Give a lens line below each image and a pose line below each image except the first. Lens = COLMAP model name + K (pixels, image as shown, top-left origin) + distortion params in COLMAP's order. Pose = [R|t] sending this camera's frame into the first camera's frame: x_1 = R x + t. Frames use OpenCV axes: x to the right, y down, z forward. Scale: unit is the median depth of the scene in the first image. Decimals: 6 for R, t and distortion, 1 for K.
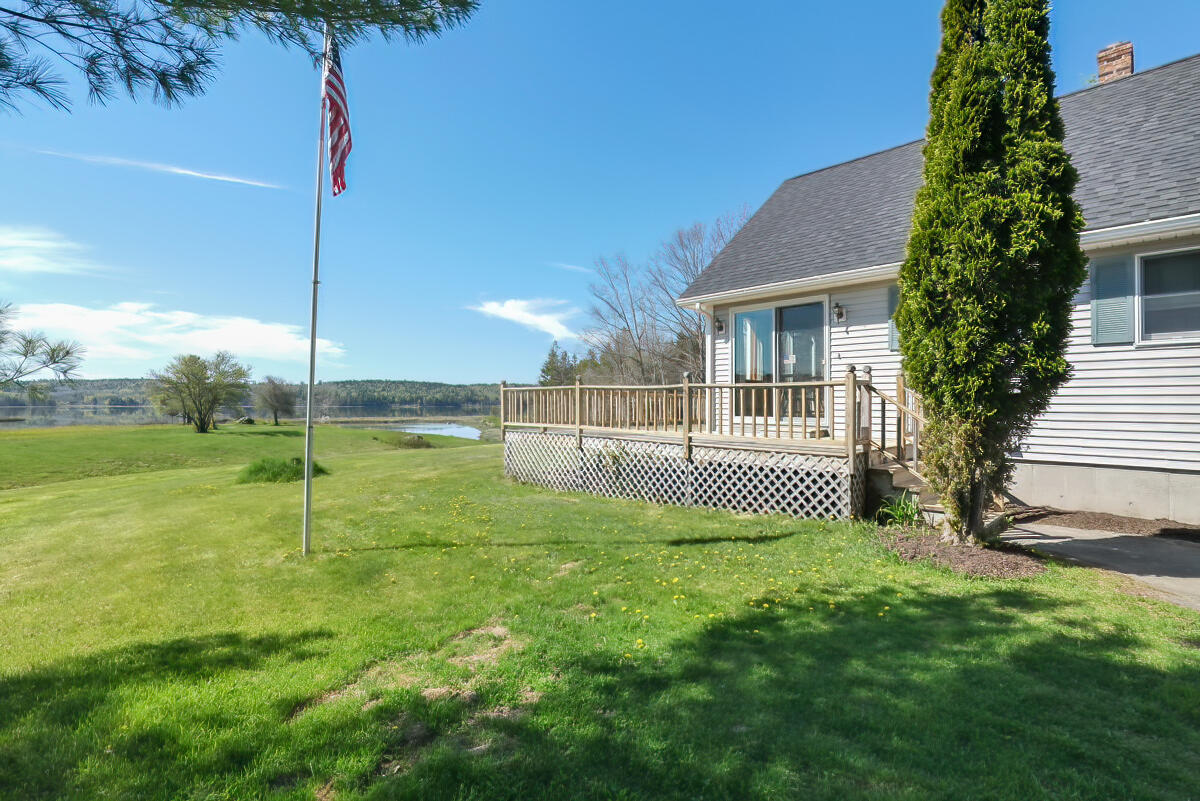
lens RADIAL K [[565.7, 0, 598.7], [0, 565.7, 400.8], [0, 0, 1]] dist [0.002979, 0.000288]
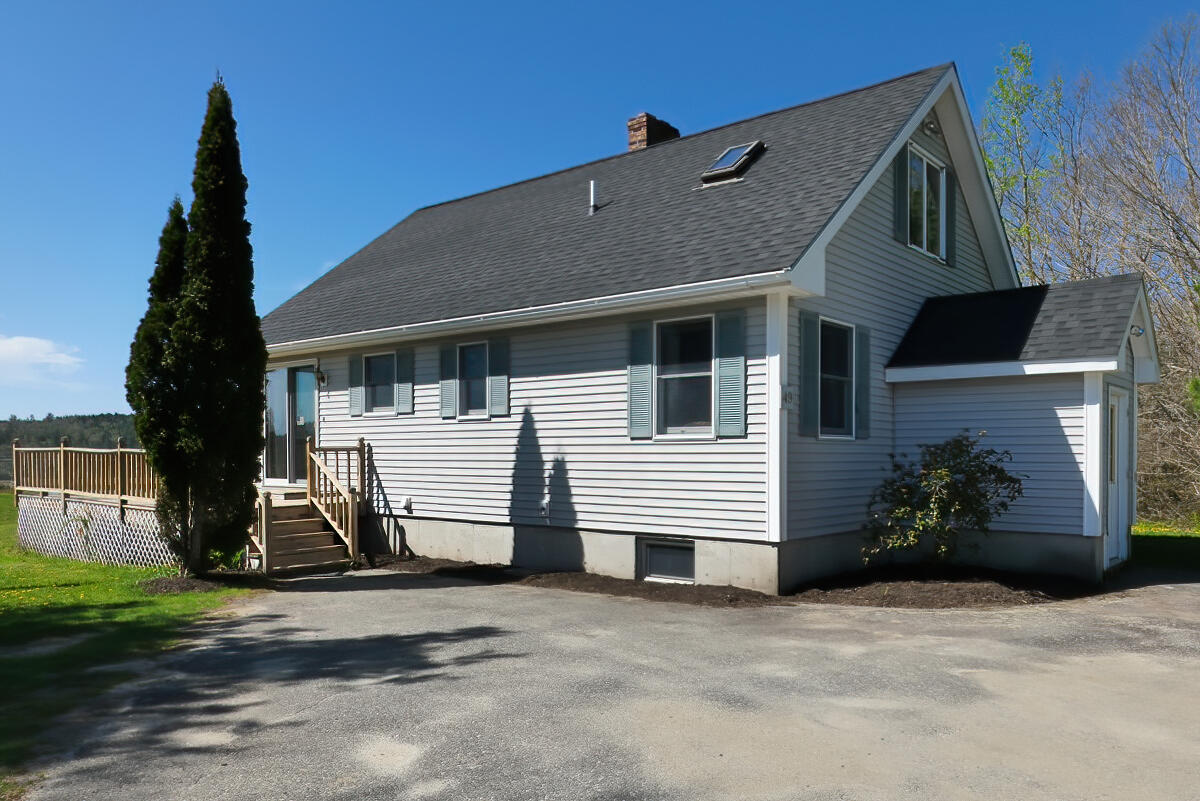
lens RADIAL K [[887.8, 0, 614.4], [0, 887.8, 450.1], [0, 0, 1]] dist [-0.002338, -0.000628]
pose [[0.990259, 0.001070, 0.139231, 0.674205], [-0.000402, 0.999988, -0.004825, -0.016038], [-0.139235, 0.004722, 0.990248, -0.606205]]
